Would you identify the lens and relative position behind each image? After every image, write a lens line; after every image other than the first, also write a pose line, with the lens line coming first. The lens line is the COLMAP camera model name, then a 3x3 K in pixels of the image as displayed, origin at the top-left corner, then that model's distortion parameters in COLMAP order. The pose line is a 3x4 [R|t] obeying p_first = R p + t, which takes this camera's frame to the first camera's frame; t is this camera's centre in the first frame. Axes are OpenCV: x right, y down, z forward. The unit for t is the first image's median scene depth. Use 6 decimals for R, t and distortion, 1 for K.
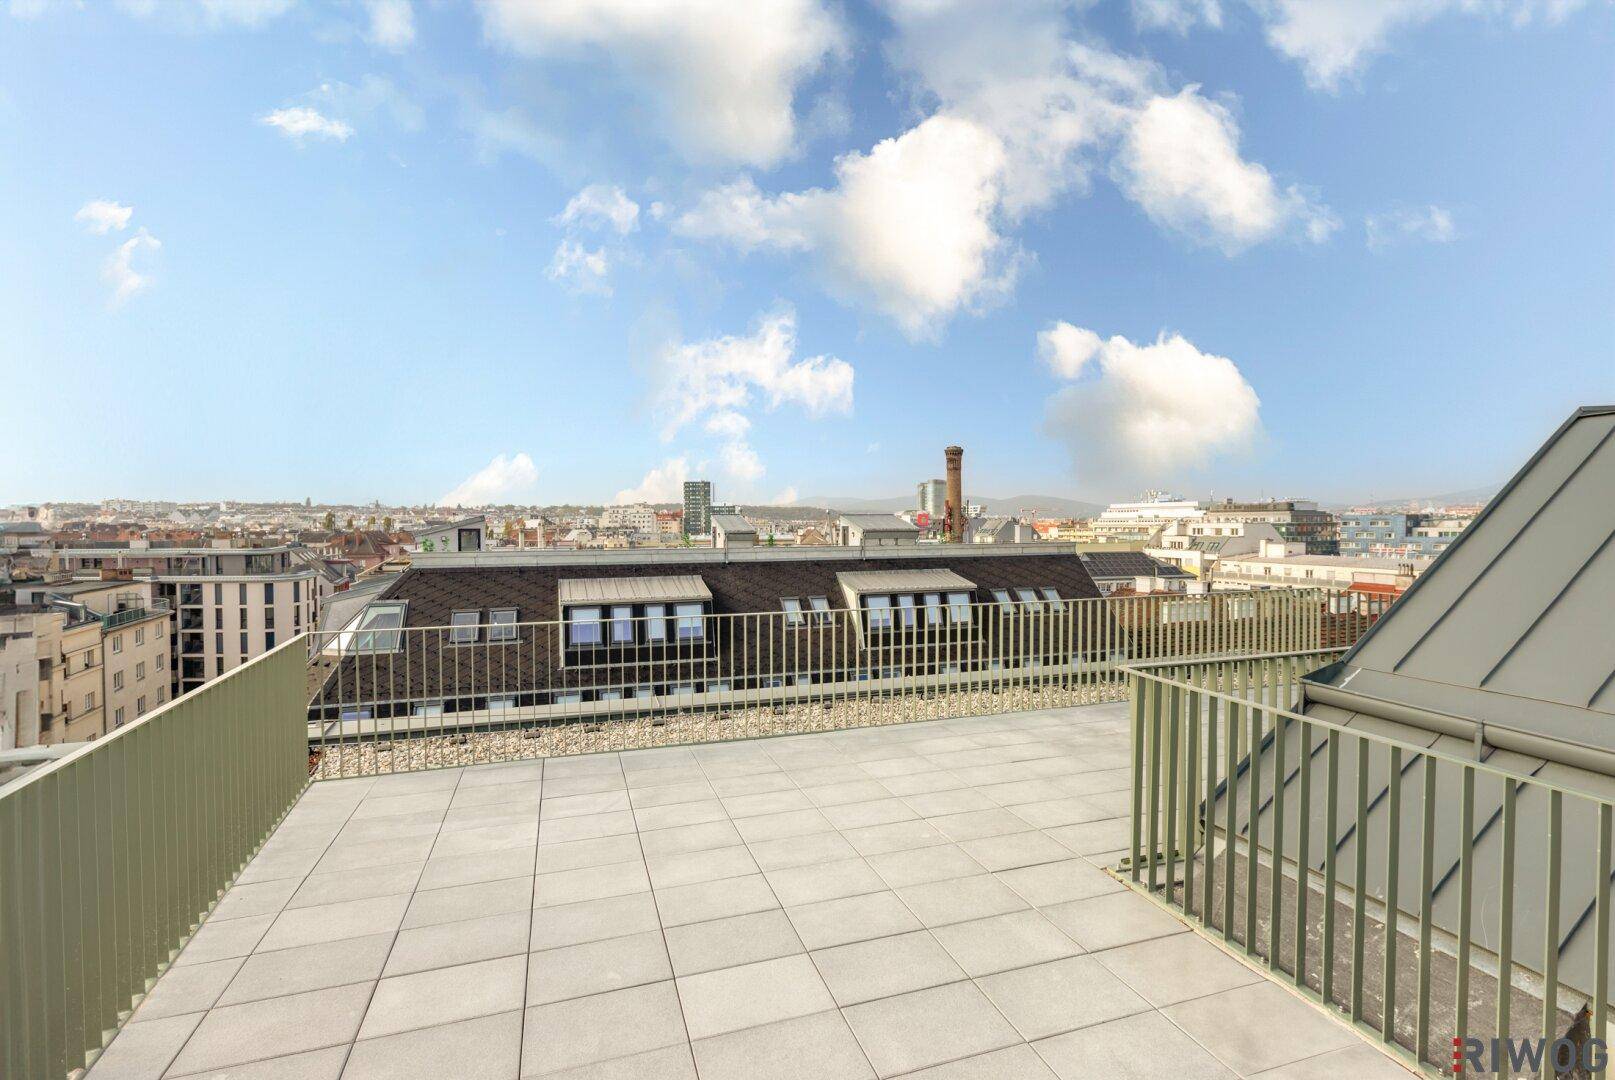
lens RADIAL K [[745.5, 0, 816.9], [0, 745.5, 533.1], [0, 0, 1]] dist [-0.002821, 0.000398]
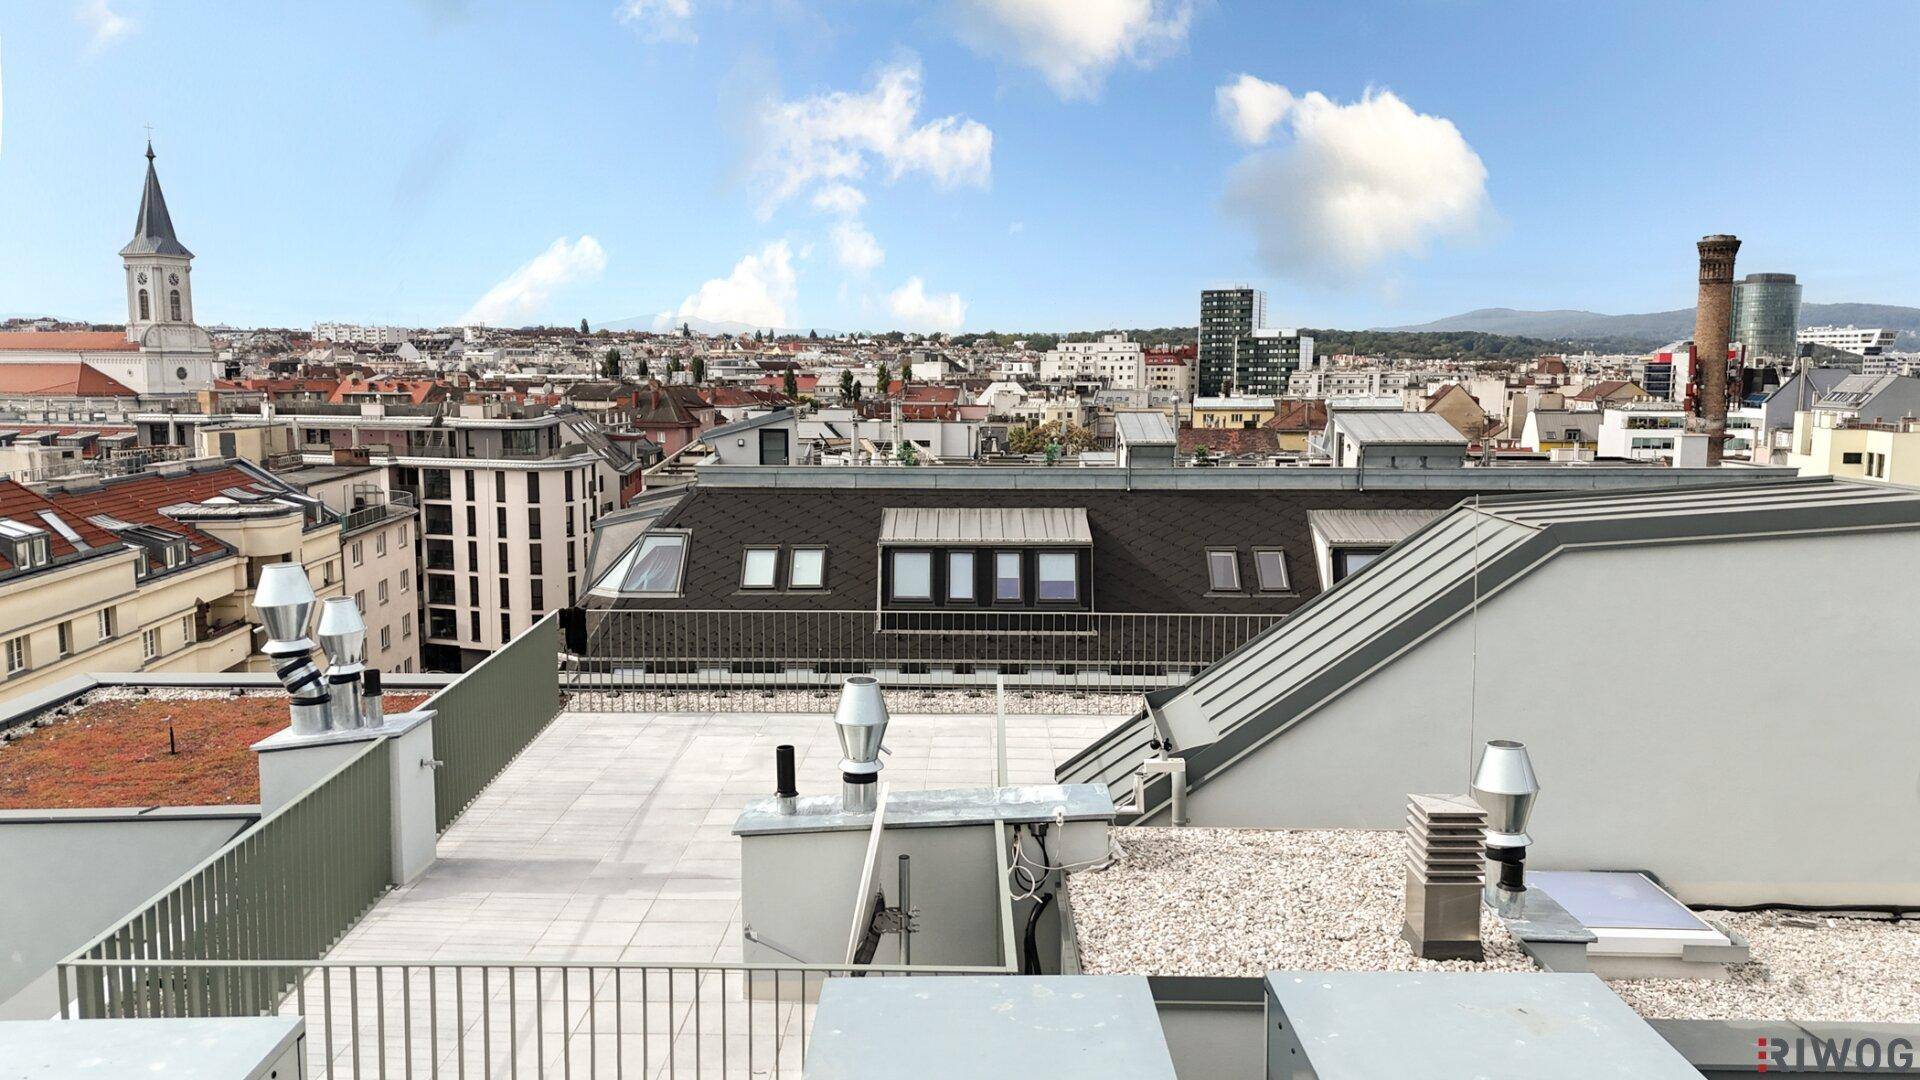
lens RADIAL K [[1414.8, 0, 981.6], [0, 1414.8, 533.5], [0, 0, 1]] dist [0.085611, -0.075691]
pose [[0.945652, 0.050271, -0.321271, 0.069326], [-0.016871, 0.994232, 0.105915, -0.022633], [0.324743, -0.094738, 0.941046, -0.093549]]
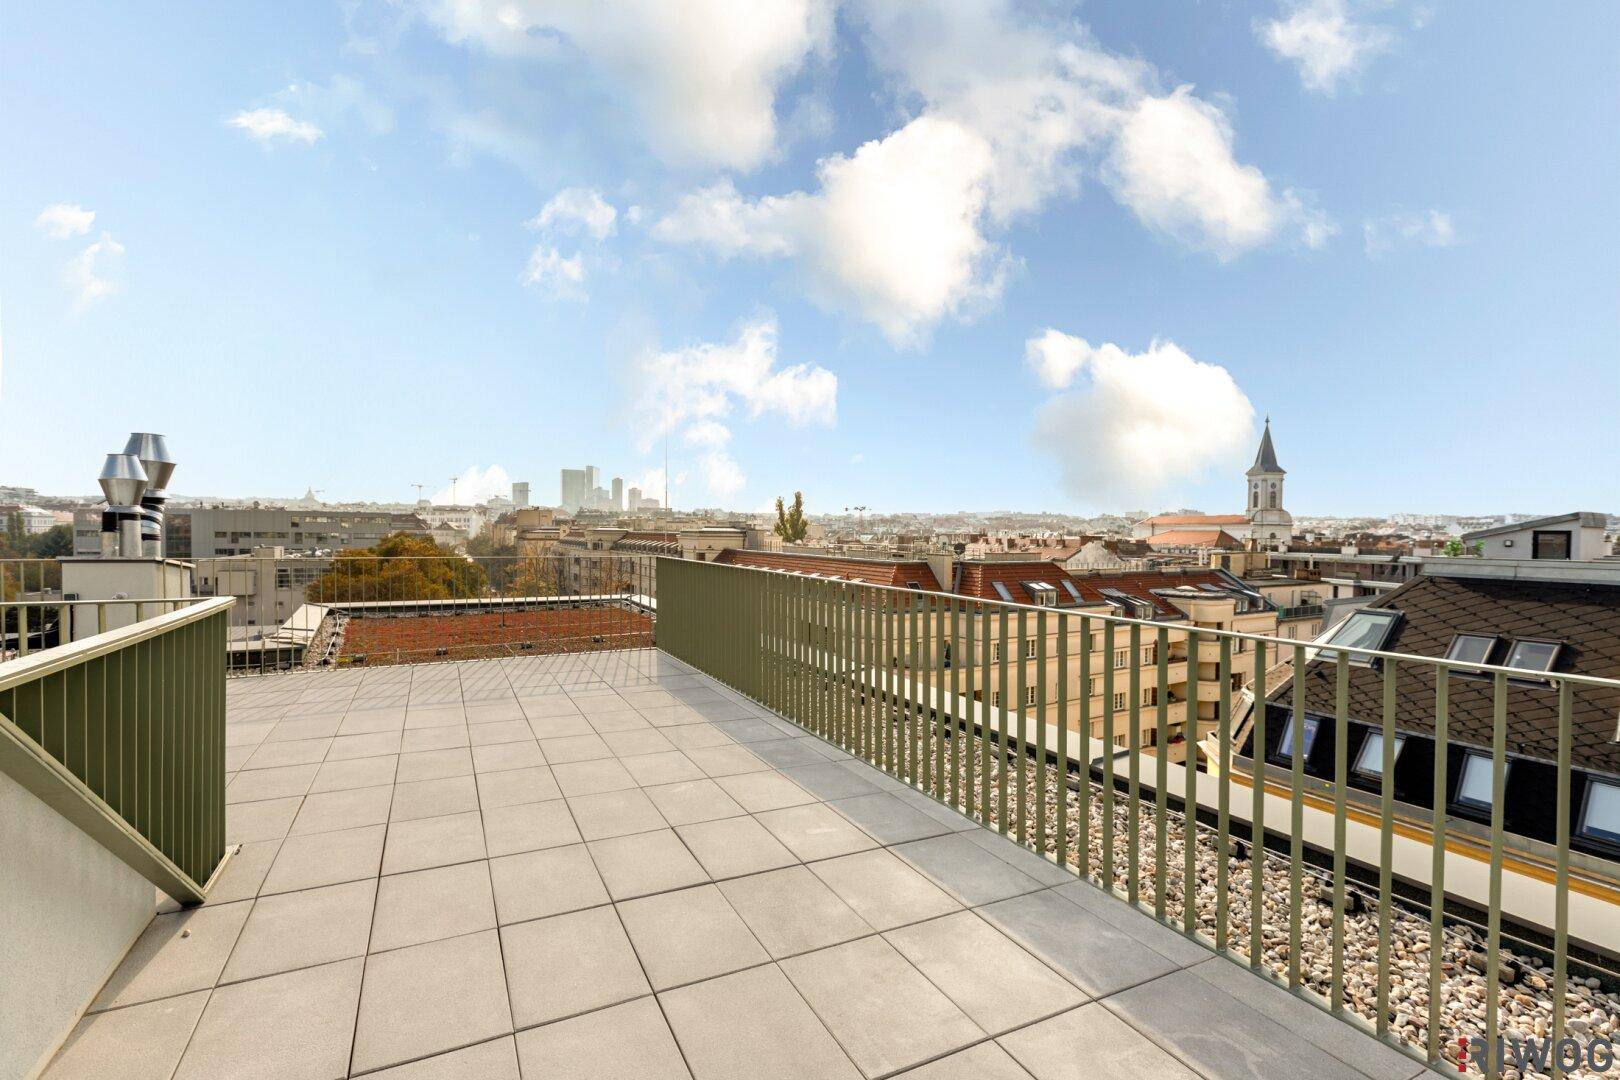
lens RADIAL K [[747.8, 0, 826.4], [0, 747.8, 538.2], [0, 0, 1]] dist [-0.002821, 0.000398]
pose [[0.144983, 0.012984, -0.989349, 0.067715], [-0.024598, 0.999652, 0.009514, 0.005653], [0.989128, 0.022956, 0.145252, 0.081601]]
